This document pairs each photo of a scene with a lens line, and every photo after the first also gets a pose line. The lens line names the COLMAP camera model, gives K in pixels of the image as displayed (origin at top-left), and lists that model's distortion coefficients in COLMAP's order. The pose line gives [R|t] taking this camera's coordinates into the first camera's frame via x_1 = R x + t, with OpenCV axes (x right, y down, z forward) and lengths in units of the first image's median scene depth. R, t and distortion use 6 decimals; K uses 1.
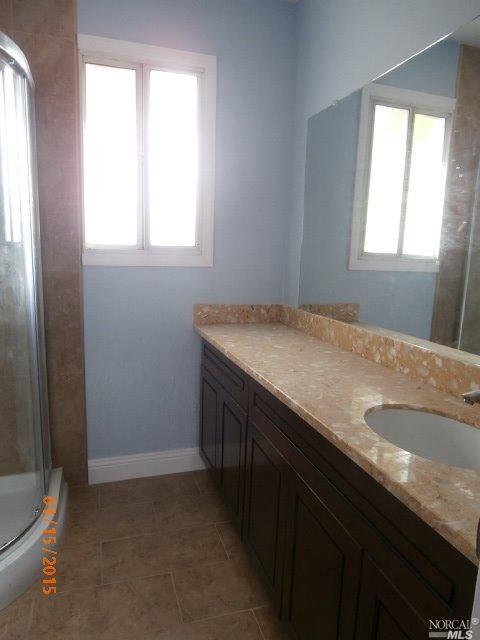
lens RADIAL K [[449.6, 0, 240.0], [0, 449.6, 320.0], [0, 0, 1]] dist [0.018327, 0.001320]
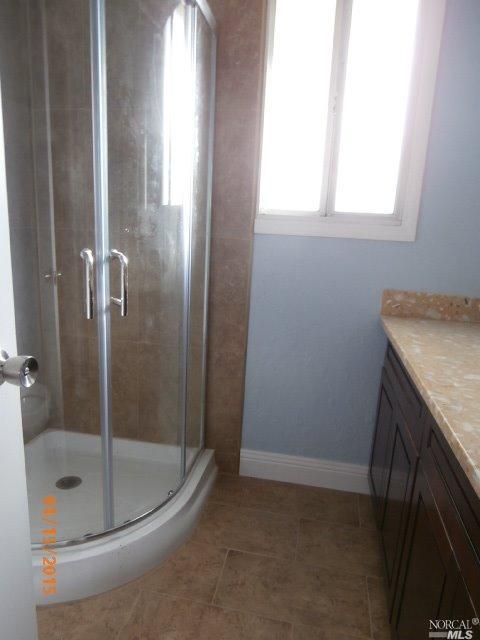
lens RADIAL K [[449.6, 0, 240.0], [0, 449.6, 320.0], [0, 0, 1]] dist [0.018327, 0.001320]
pose [[0.875404, 0.123434, -0.467367, 0.057336], [-0.104847, 0.992316, 0.065693, -0.007819], [0.471885, -0.008506, 0.881619, 0.209414]]
